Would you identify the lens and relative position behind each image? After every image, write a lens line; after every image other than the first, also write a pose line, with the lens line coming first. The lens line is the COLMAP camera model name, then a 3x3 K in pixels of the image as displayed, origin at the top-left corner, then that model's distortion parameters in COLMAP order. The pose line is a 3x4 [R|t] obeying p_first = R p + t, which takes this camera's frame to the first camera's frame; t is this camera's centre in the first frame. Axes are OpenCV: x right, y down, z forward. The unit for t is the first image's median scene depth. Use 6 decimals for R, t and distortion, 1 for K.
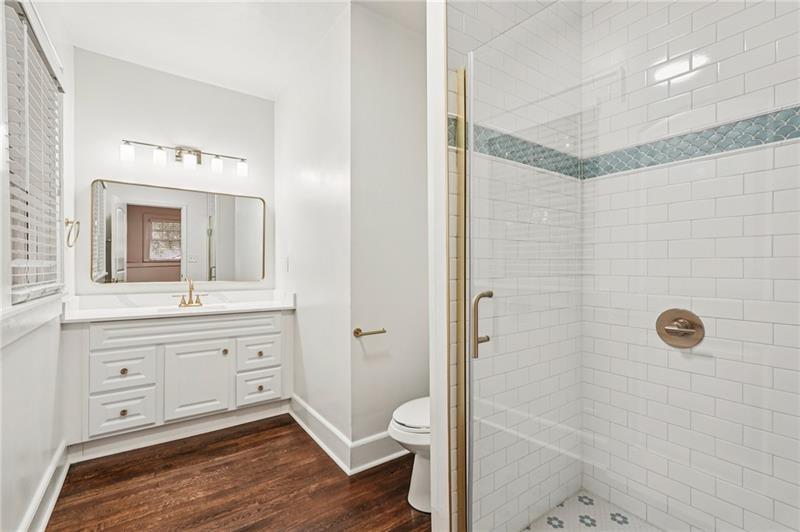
lens RADIAL K [[356.6, 0, 391.3], [0, 356.6, 265.4], [0, 0, 1]] dist [-0.009435, 0.005312]
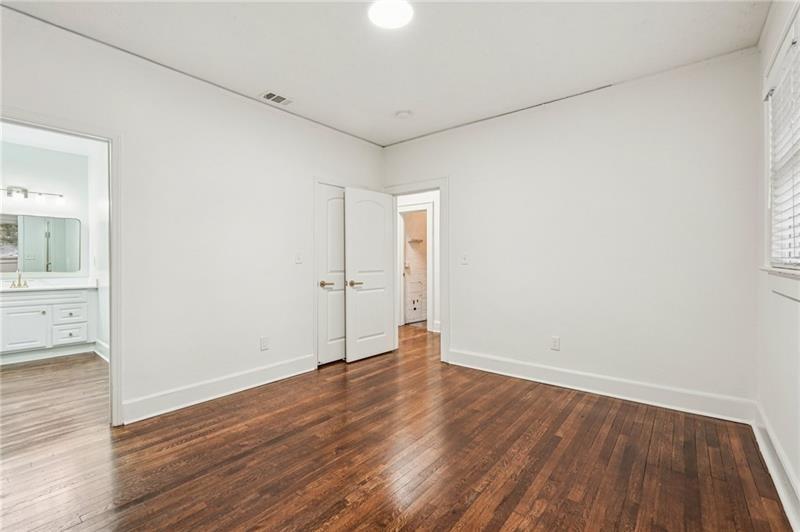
lens RADIAL K [[356.6, 0, 396.1], [0, 356.6, 261.4], [0, 0, 1]] dist [-0.009435, 0.005312]
pose [[0.964597, -0.003038, 0.263712, 0.654647], [0.003000, 0.999995, 0.000546, 0.000894], [-0.263712, 0.000264, 0.964601, -0.996576]]
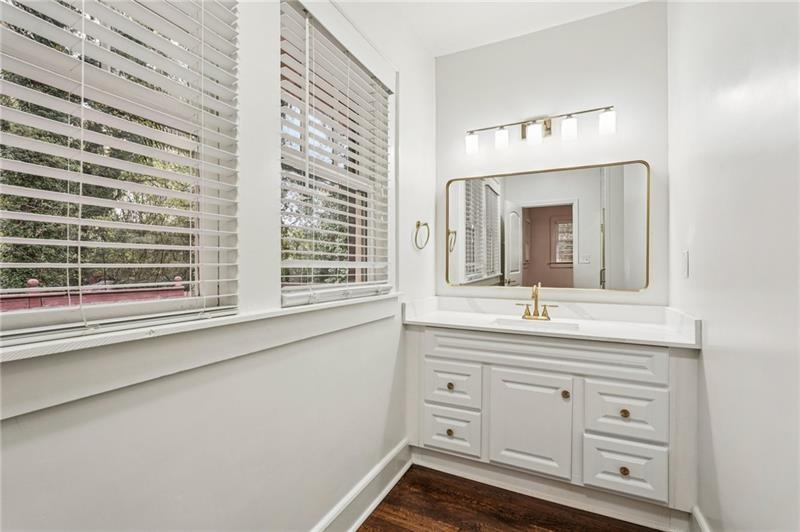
lens RADIAL K [[356.6, 0, 404.0], [0, 356.6, 268.4], [0, 0, 1]] dist [-0.009435, 0.005312]
pose [[0.495564, 0.002399, -0.868568, -0.030615], [0.000470, 0.999995, 0.003030, 0.001379], [0.868571, -0.001910, 0.495560, 0.366647]]
